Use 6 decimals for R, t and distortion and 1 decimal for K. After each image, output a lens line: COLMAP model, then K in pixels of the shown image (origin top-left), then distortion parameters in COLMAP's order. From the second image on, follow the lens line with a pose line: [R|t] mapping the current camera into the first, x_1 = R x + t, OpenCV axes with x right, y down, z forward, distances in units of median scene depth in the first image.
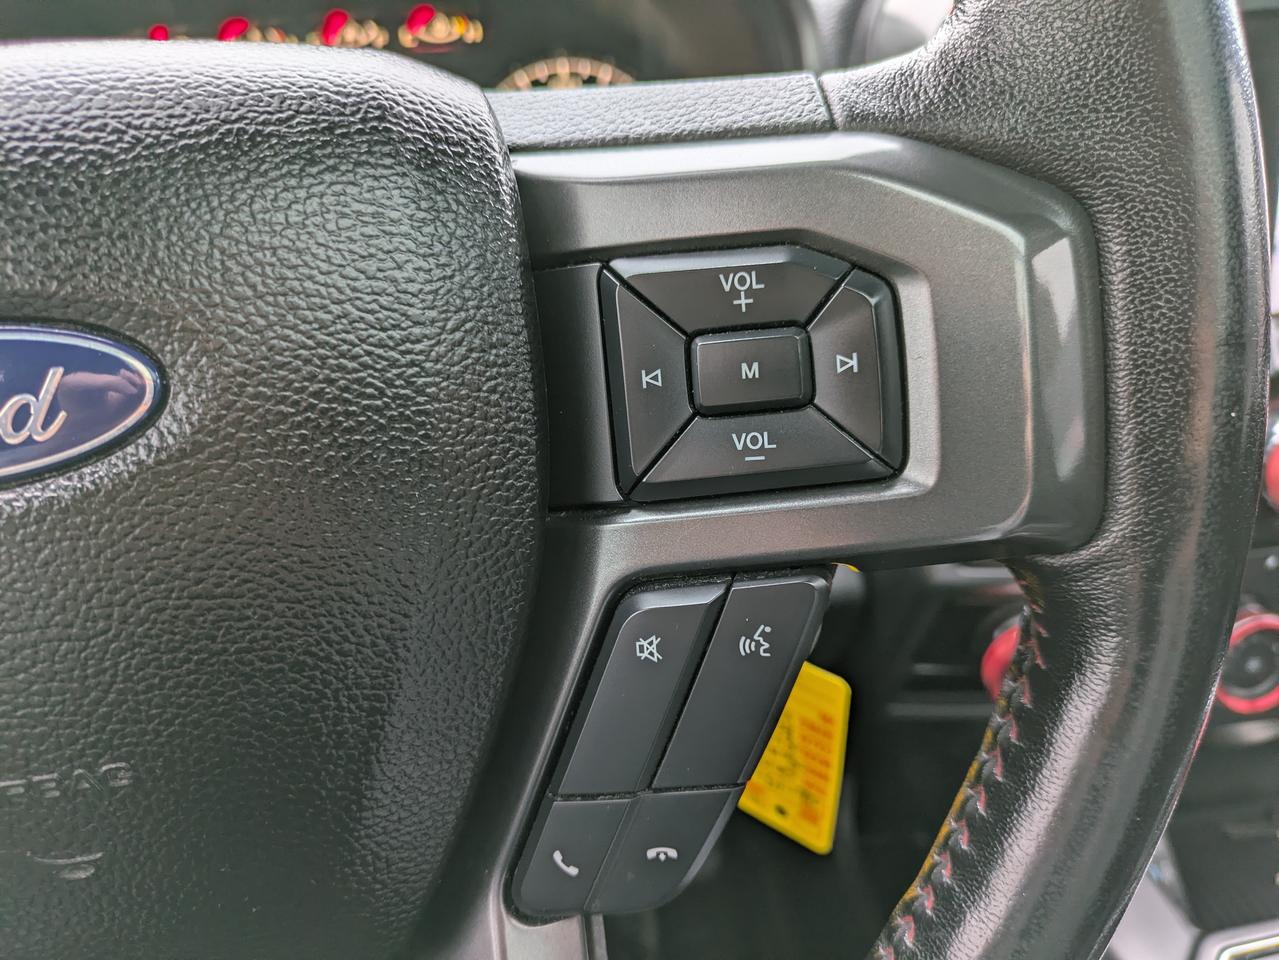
lens RADIAL K [[939.1, 0, 639.8], [0, 939.1, 493.5], [0, 0, 1]] dist [0.004317, -0.011446]
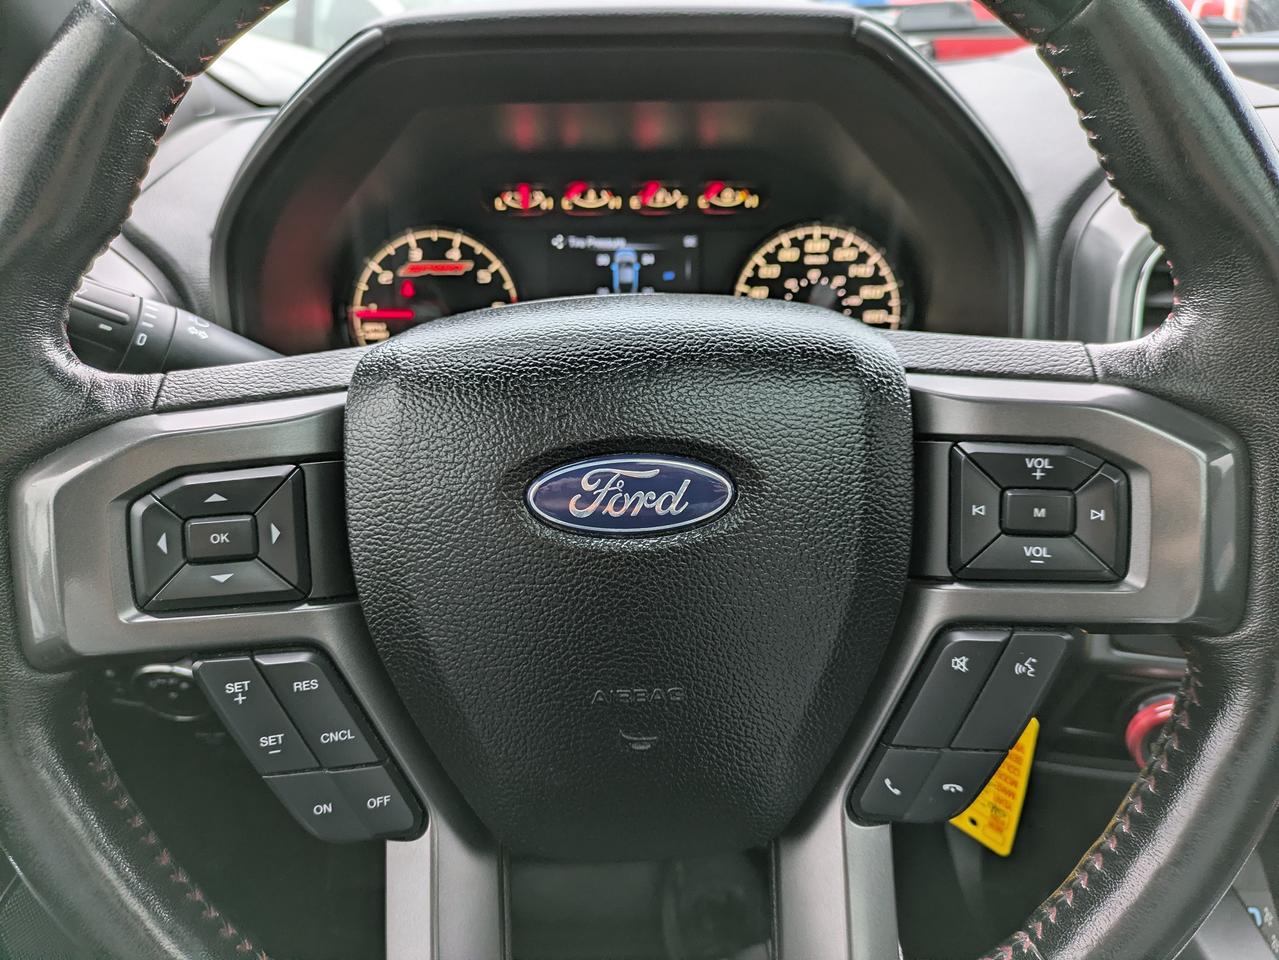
lens RADIAL K [[939.1, 0, 629.7], [0, 939.1, 483.5], [0, 0, 1]] dist [0.004317, -0.011446]
pose [[0.988076, 0.099021, -0.117902, -0.433168], [-0.107039, 0.992211, -0.063720, 0.011058], [0.110674, 0.075581, 0.990979, -0.834750]]
